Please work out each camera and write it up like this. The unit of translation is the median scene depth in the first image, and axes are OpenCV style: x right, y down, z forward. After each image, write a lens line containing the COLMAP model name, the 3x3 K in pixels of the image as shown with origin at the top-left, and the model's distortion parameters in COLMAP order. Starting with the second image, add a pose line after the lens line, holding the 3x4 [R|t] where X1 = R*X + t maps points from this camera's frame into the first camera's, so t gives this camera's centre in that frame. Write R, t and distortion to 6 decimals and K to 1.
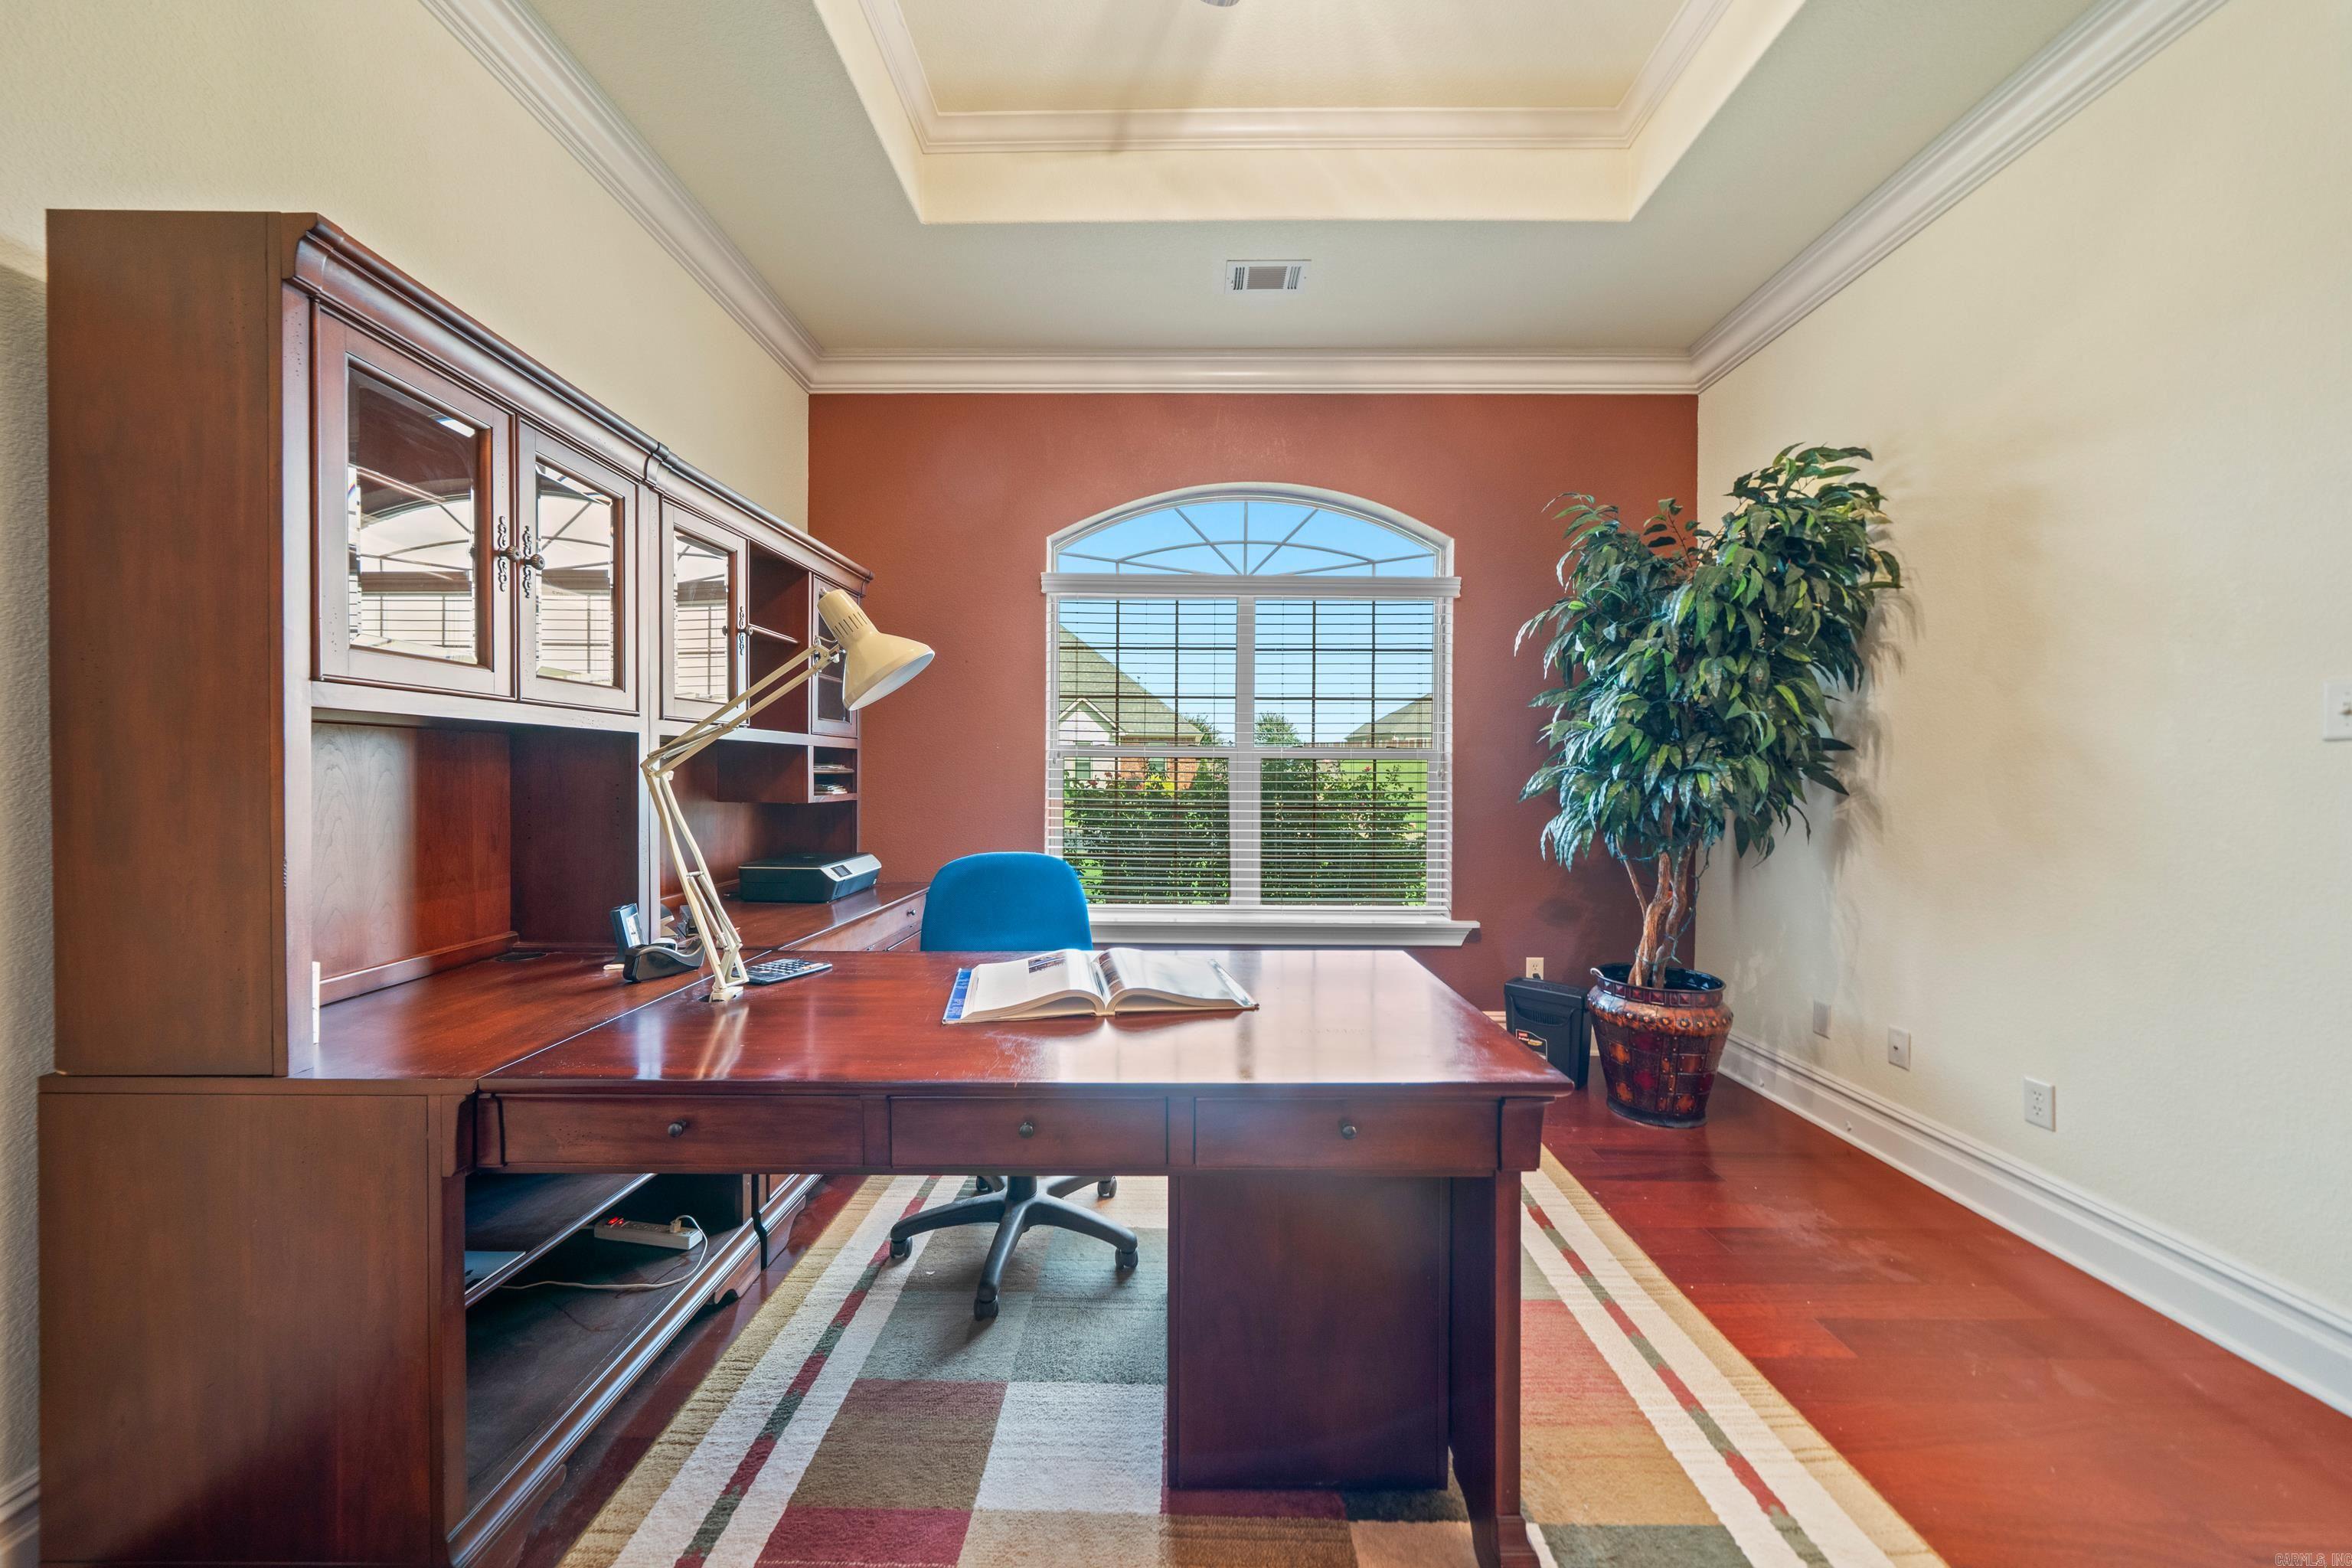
lens RADIAL K [[806.2, 0, 1243.3], [0, 806.2, 766.5], [0, 0, 1]] dist [-0.002788, 0.000619]
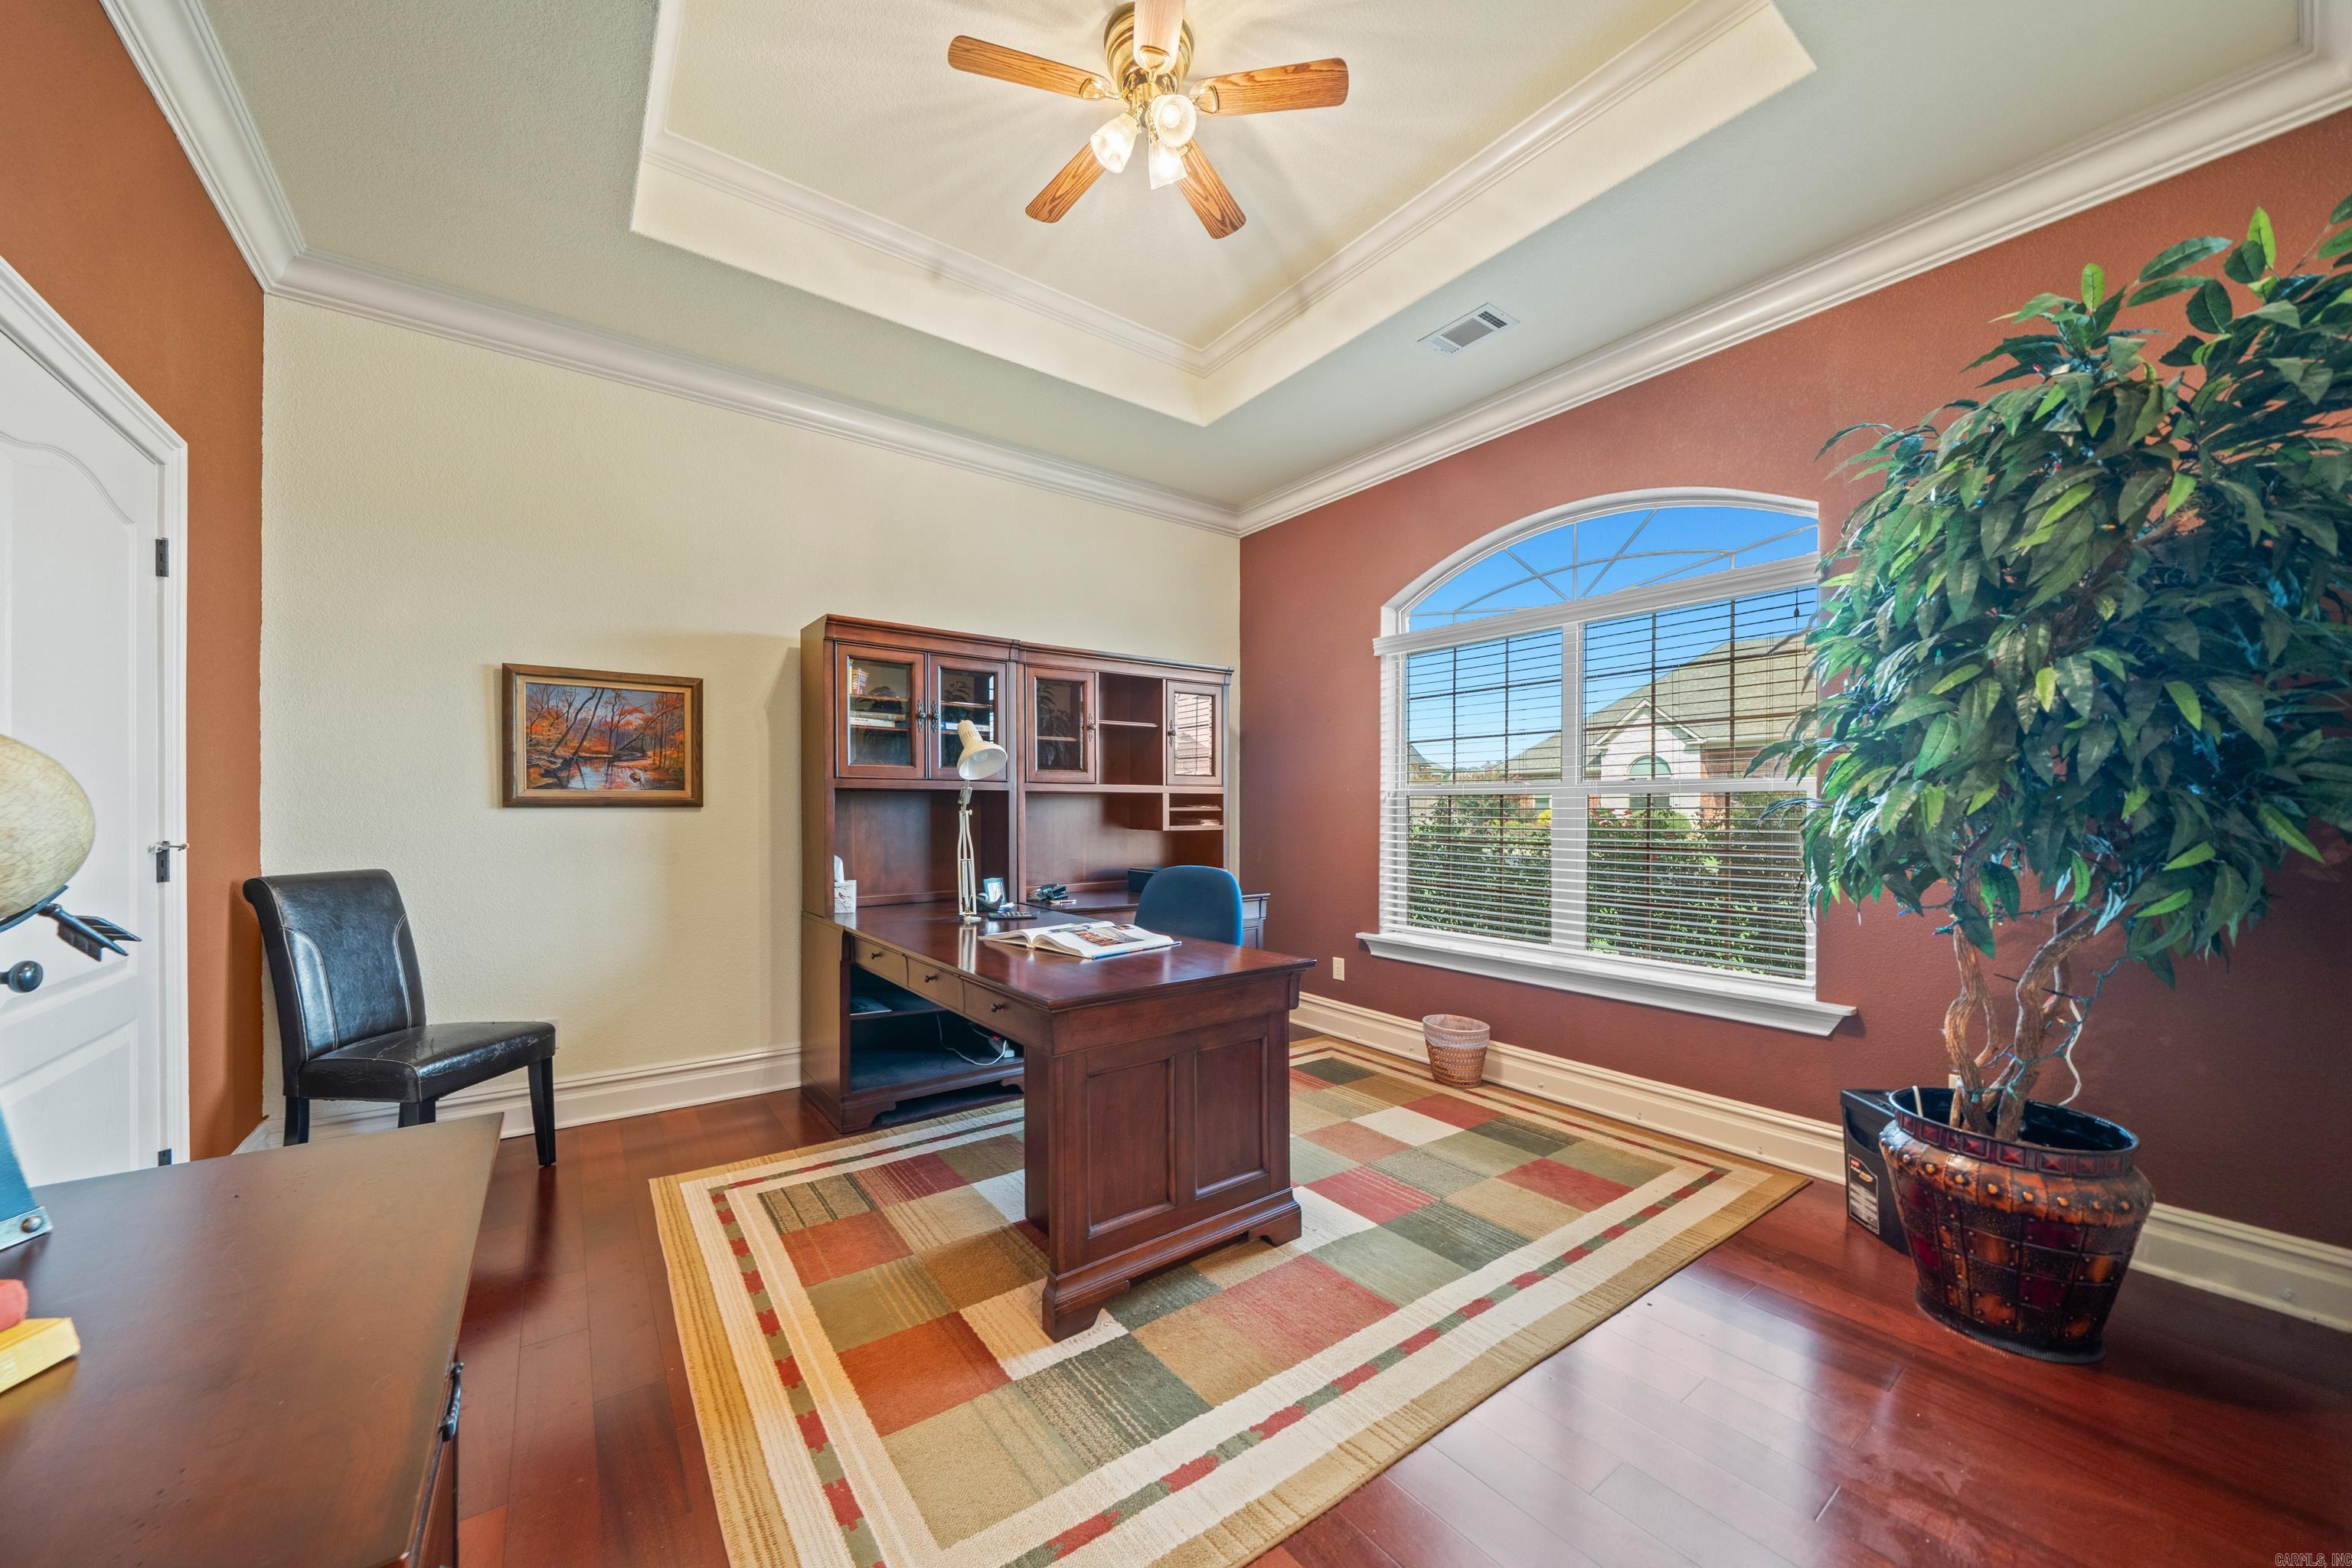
lens RADIAL K [[806.2, 0, 1190.8], [0, 806.2, 799.3], [0, 0, 1]] dist [-0.002788, 0.000619]
pose [[0.629478, -0.012594, -0.776916, 0.677751], [0.012202, 0.999906, -0.006322, -0.004806], [0.776923, -0.005501, 0.629572, 0.076181]]
